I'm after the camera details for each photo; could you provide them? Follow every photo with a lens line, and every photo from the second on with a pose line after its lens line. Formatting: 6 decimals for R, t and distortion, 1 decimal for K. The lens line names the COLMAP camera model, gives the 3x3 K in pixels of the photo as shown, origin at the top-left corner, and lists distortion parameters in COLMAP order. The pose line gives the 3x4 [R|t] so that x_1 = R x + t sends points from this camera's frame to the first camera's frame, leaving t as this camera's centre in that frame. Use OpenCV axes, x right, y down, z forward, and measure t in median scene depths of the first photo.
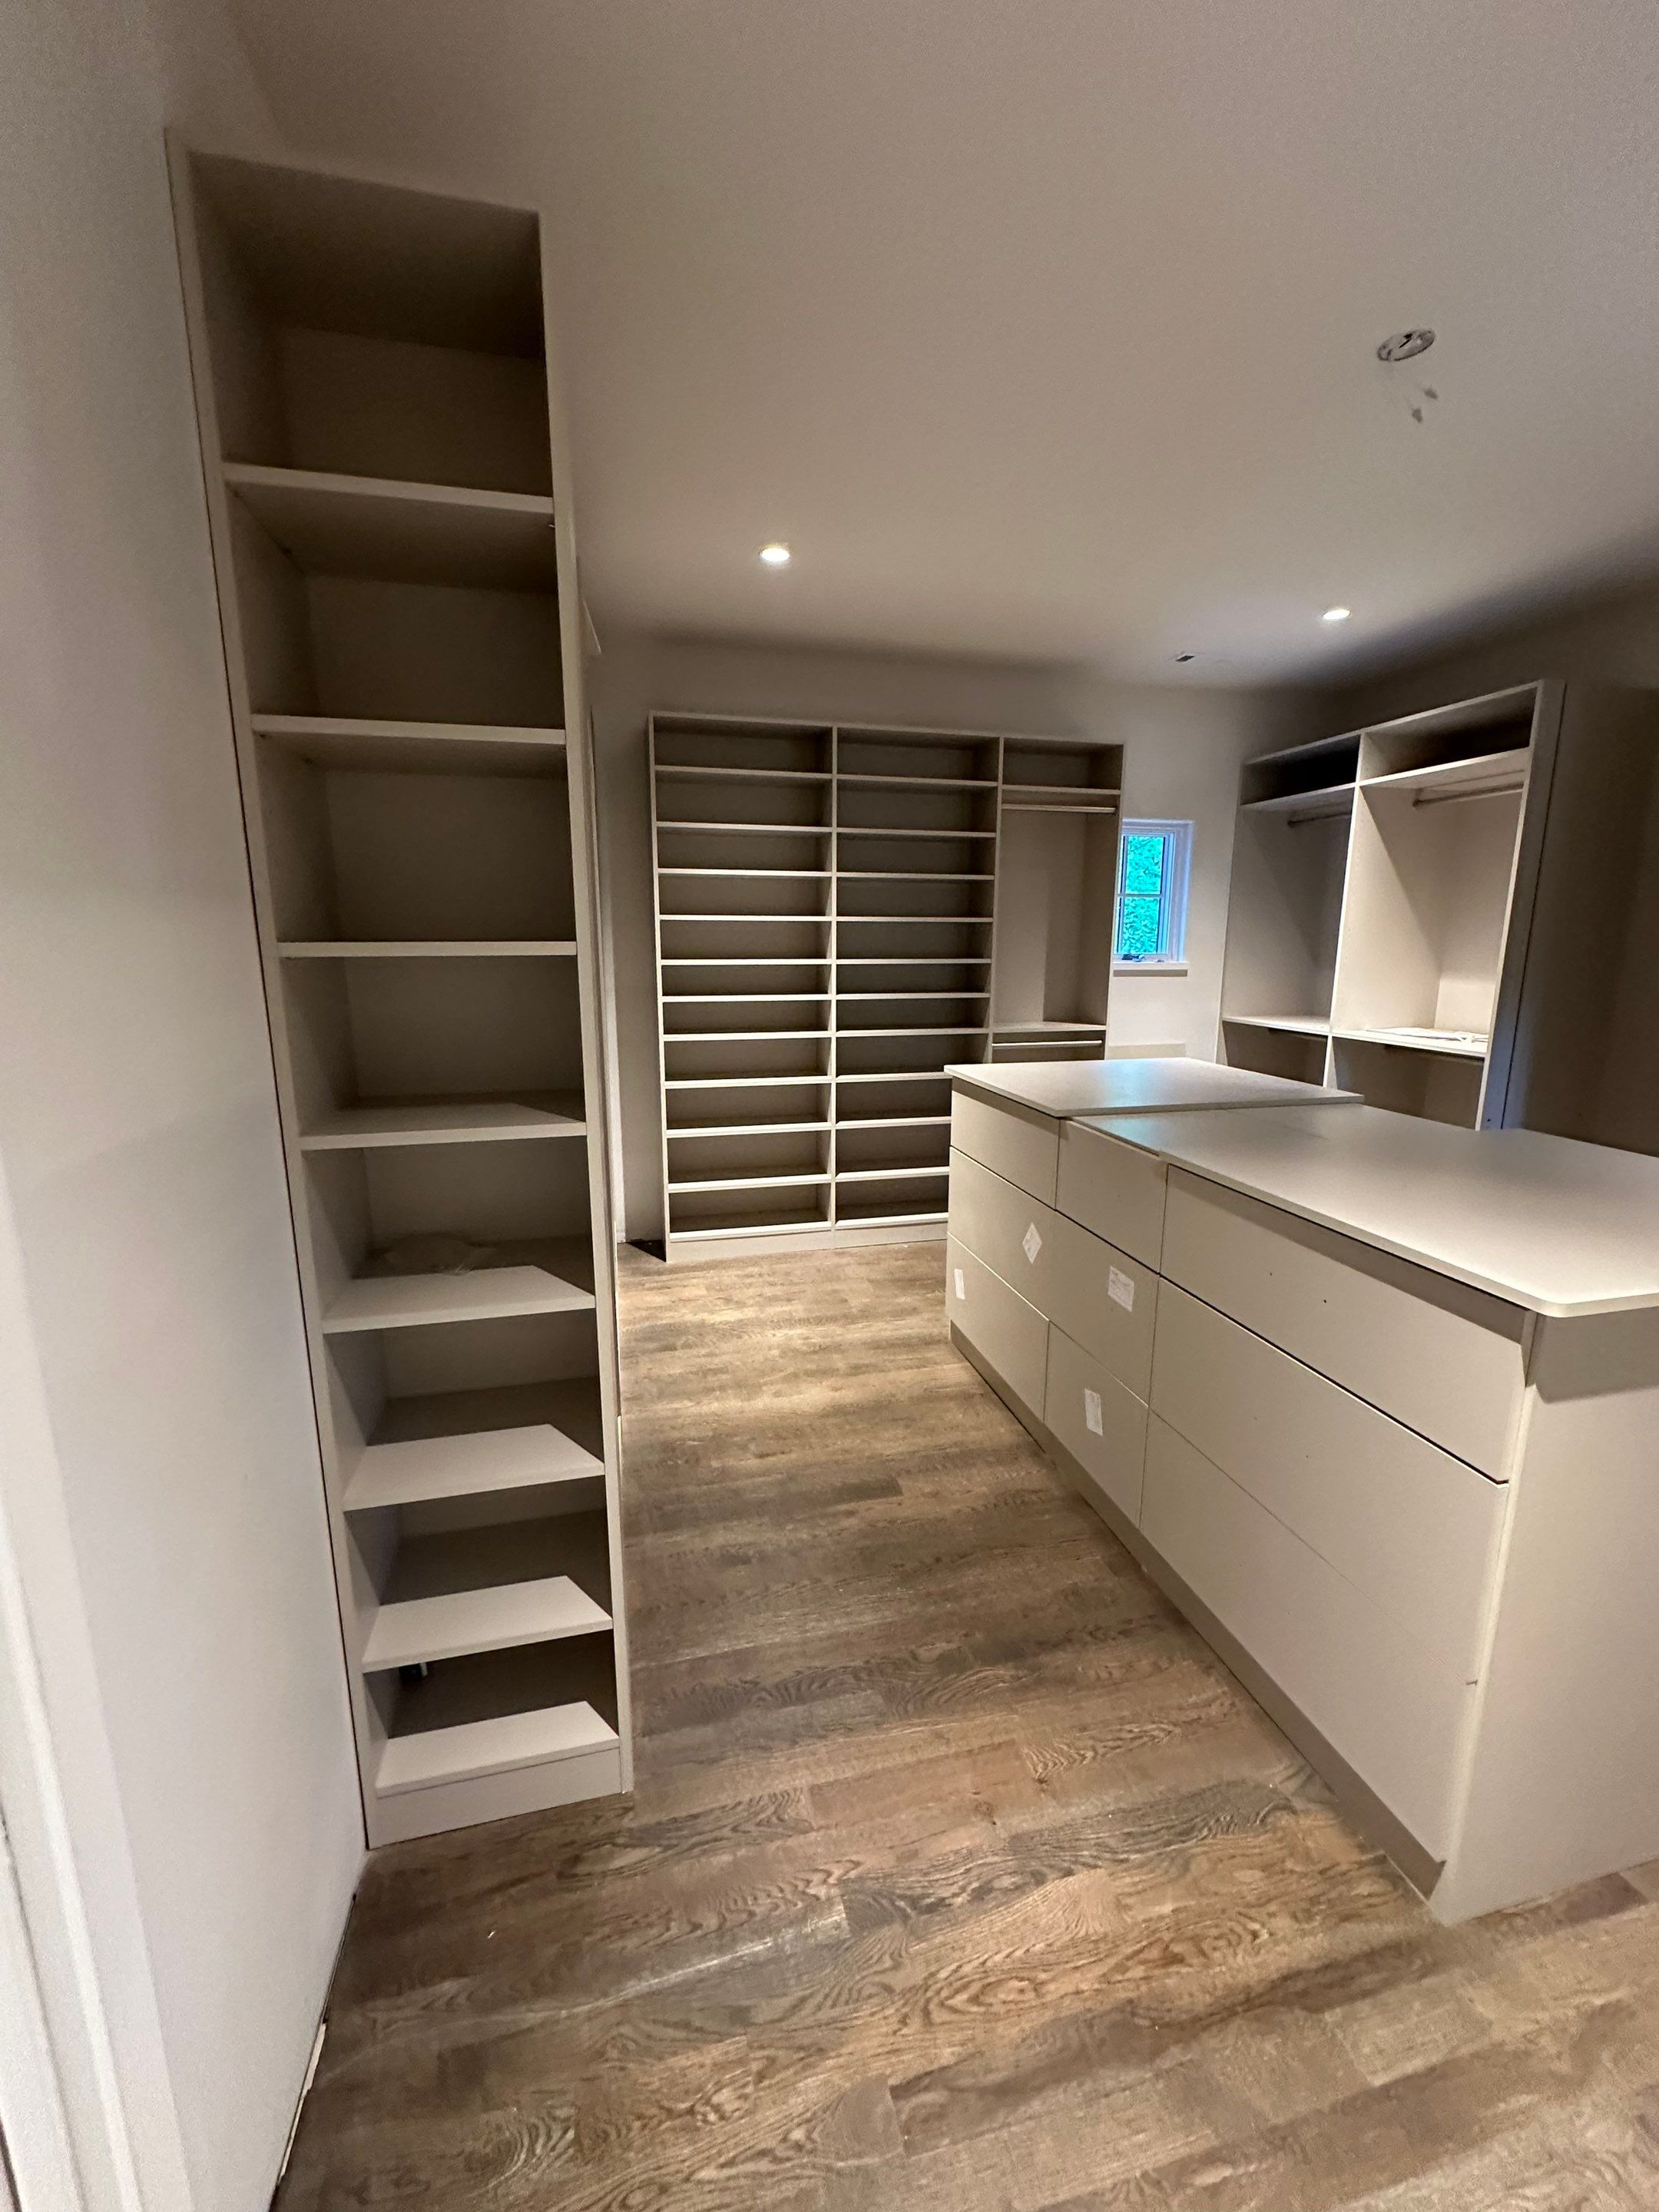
lens RADIAL K [[881.4, 0, 822.9], [0, 881.4, 1106.0], [0, 0, 1]] dist [0.000101, 0.000051]
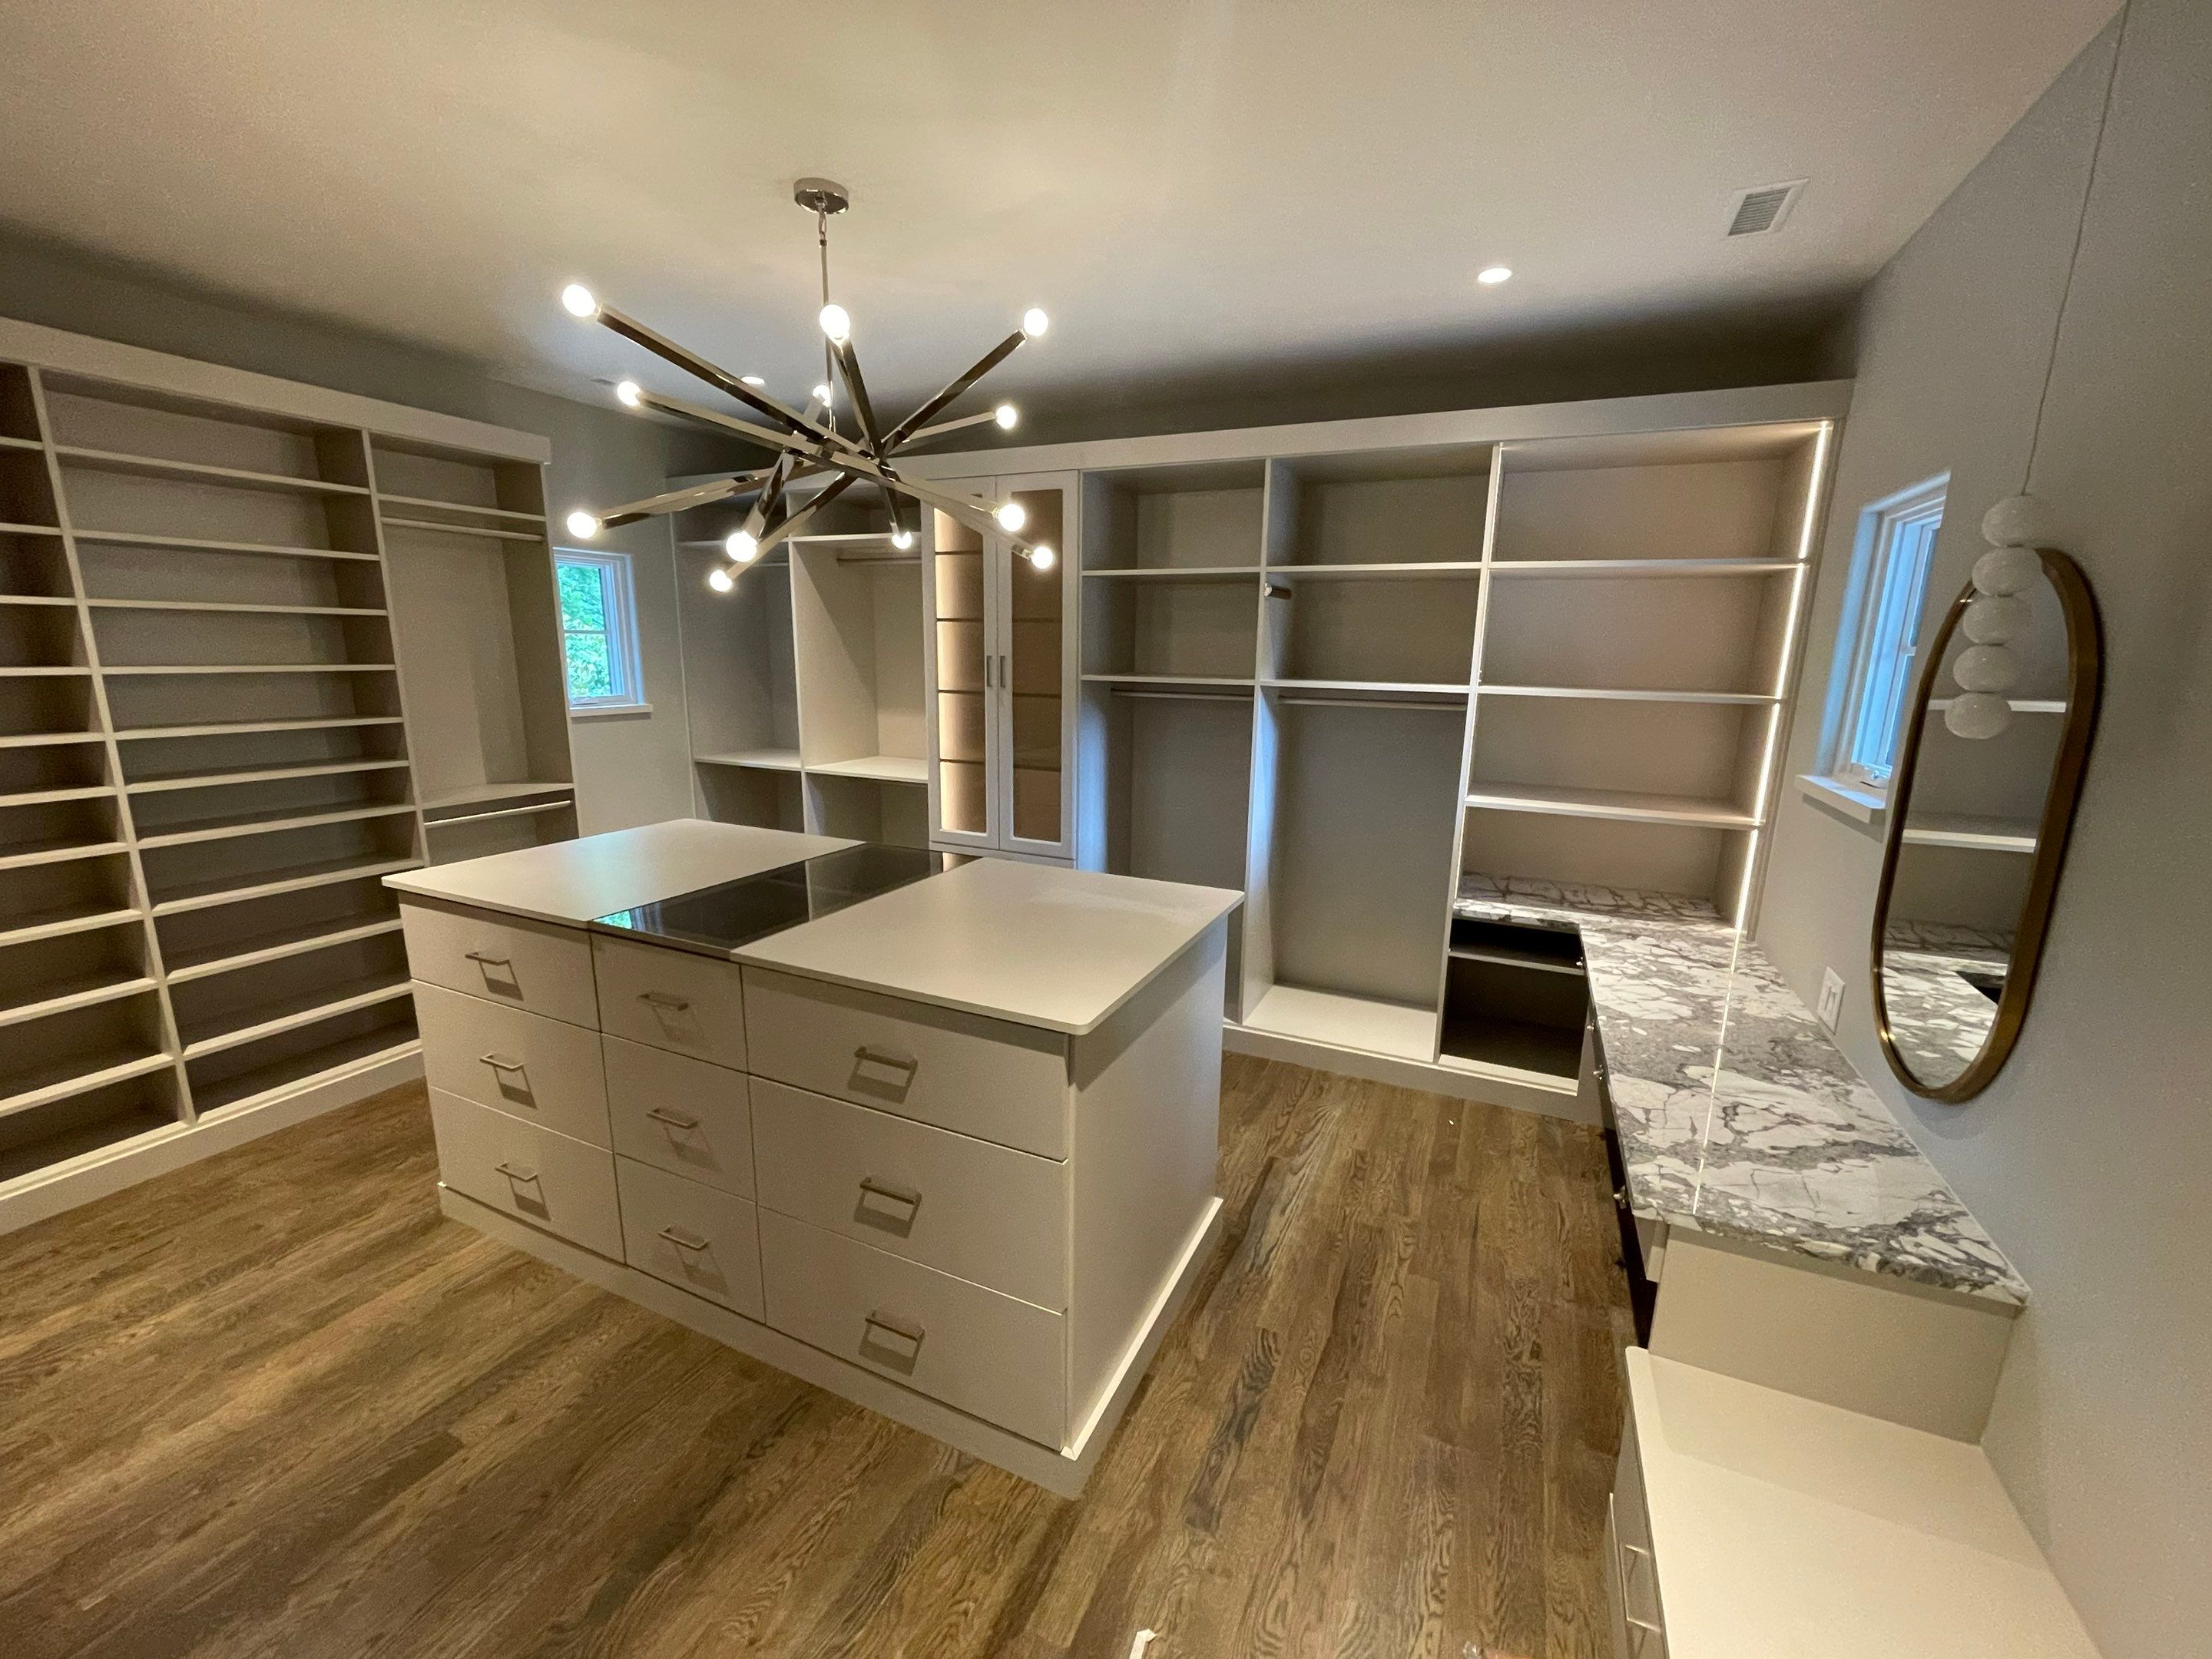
lens RADIAL K [[899.0, 0, 1113.5], [0, 899.0, 832.1], [0, 0, 1]] dist [-0.002105, -0.000678]
pose [[0.617705, -0.149307, 0.772106, -0.085407], [0.131585, 0.987593, 0.085705, -0.087843], [-0.775323, 0.048657, 0.629688, 0.027466]]
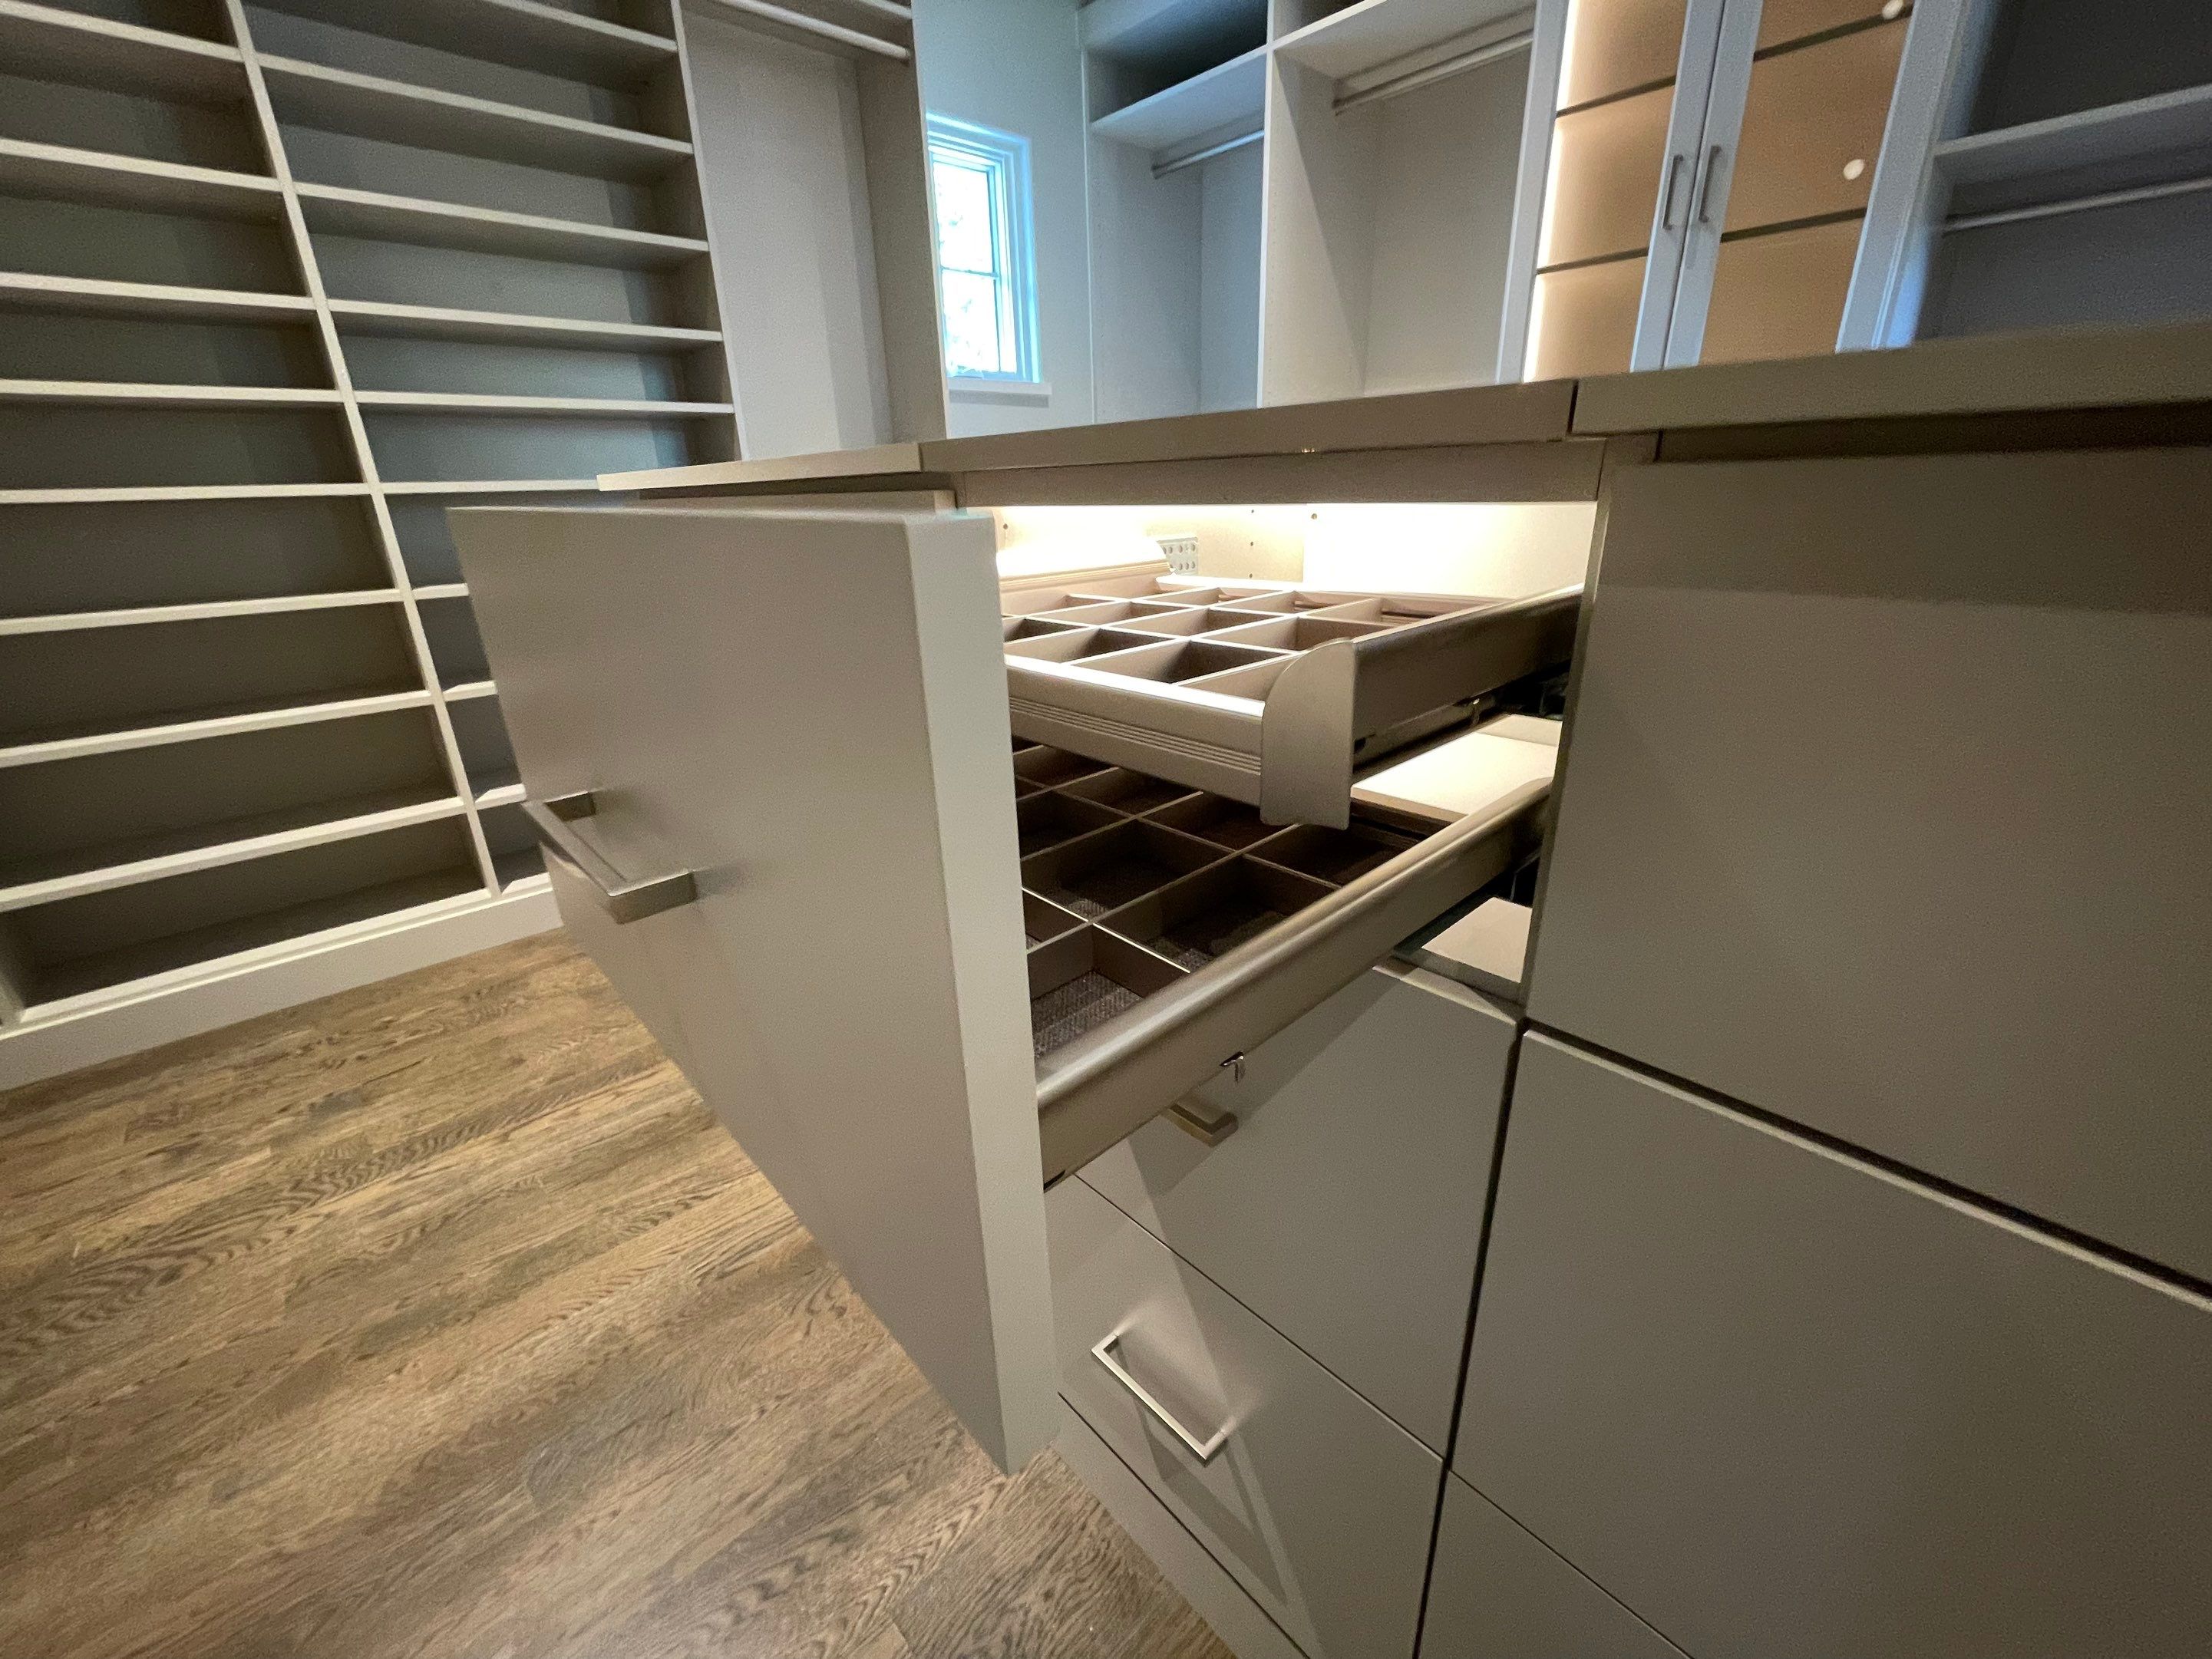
lens RADIAL K [[897.7, 0, 1092.2], [0, 897.7, 826.1], [0, 0, 1]] dist [-0.001923, -0.000217]
pose [[0.876714, -0.196466, 0.439061, 0.161042], [0.122001, 0.973759, 0.192115, 0.071634], [-0.465284, -0.114864, 0.877677, 0.698887]]
